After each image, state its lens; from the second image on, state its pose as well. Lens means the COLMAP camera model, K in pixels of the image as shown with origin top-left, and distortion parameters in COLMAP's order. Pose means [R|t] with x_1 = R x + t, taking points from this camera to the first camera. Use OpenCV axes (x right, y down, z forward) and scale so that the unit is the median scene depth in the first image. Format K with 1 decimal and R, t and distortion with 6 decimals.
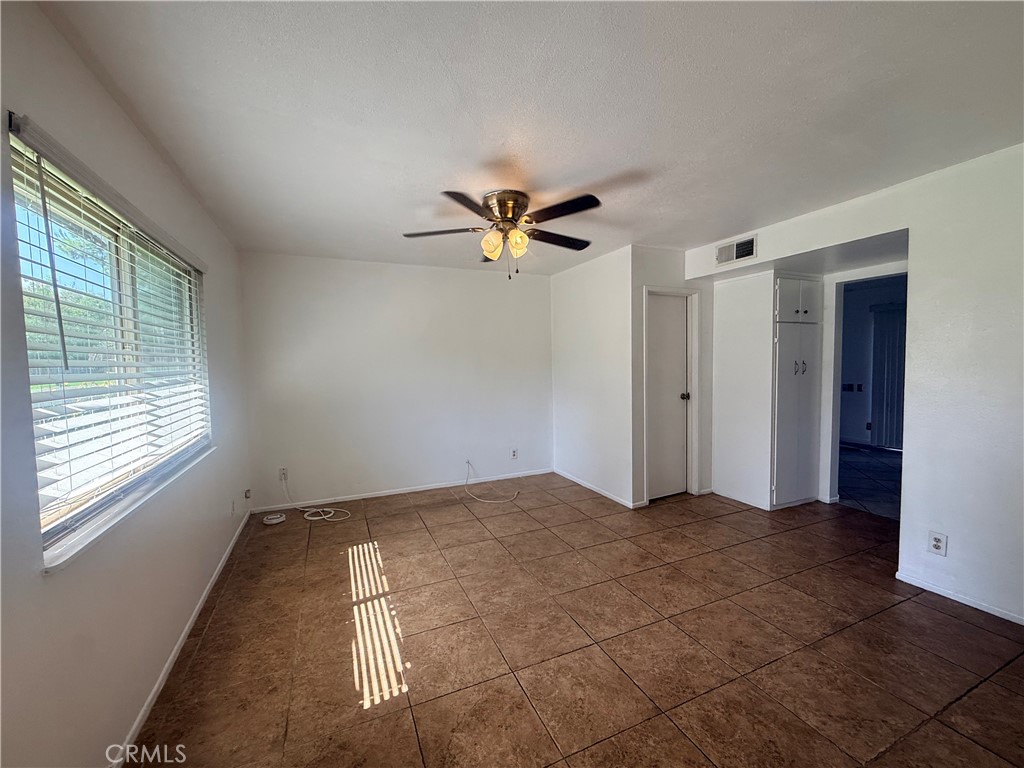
lens RADIAL K [[415.1, 0, 512.7], [0, 415.1, 384.3], [0, 0, 1]] dist [-0.000747, 0.000373]
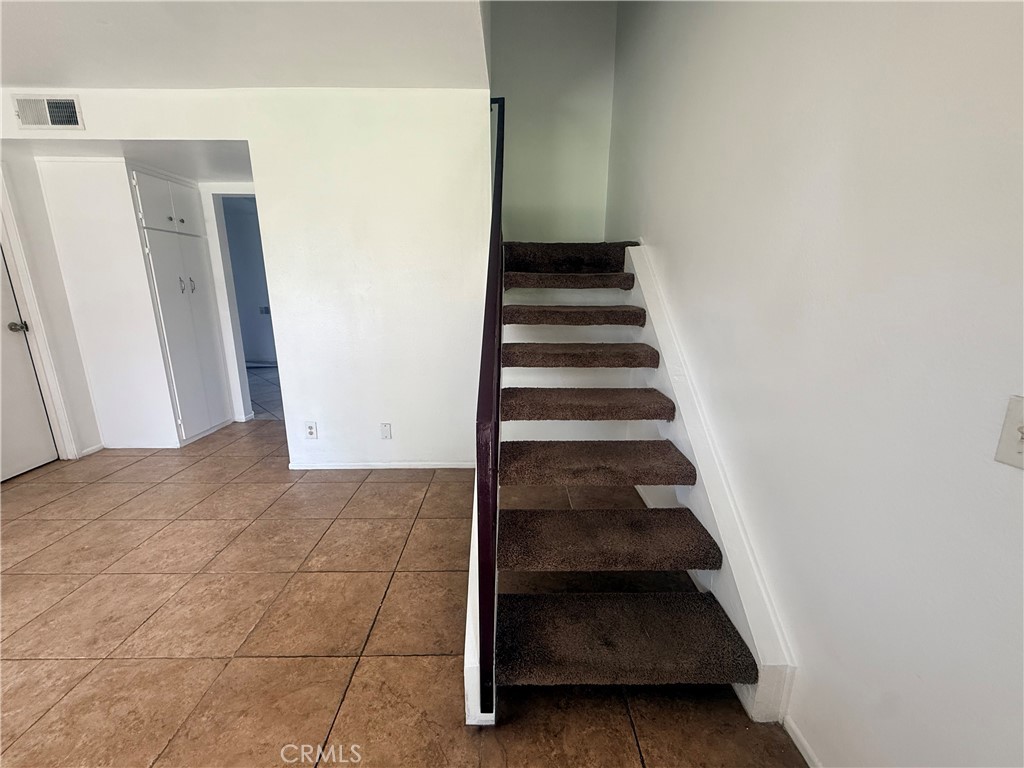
lens RADIAL K [[415.1, 0, 511.7], [0, 415.1, 385.5], [0, 0, 1]] dist [-0.000747, 0.000373]
pose [[0.400101, -0.194167, 0.895666, 0.141456], [0.040785, 0.980103, 0.194253, 0.030460], [-0.915563, -0.041191, 0.400060, -0.017269]]
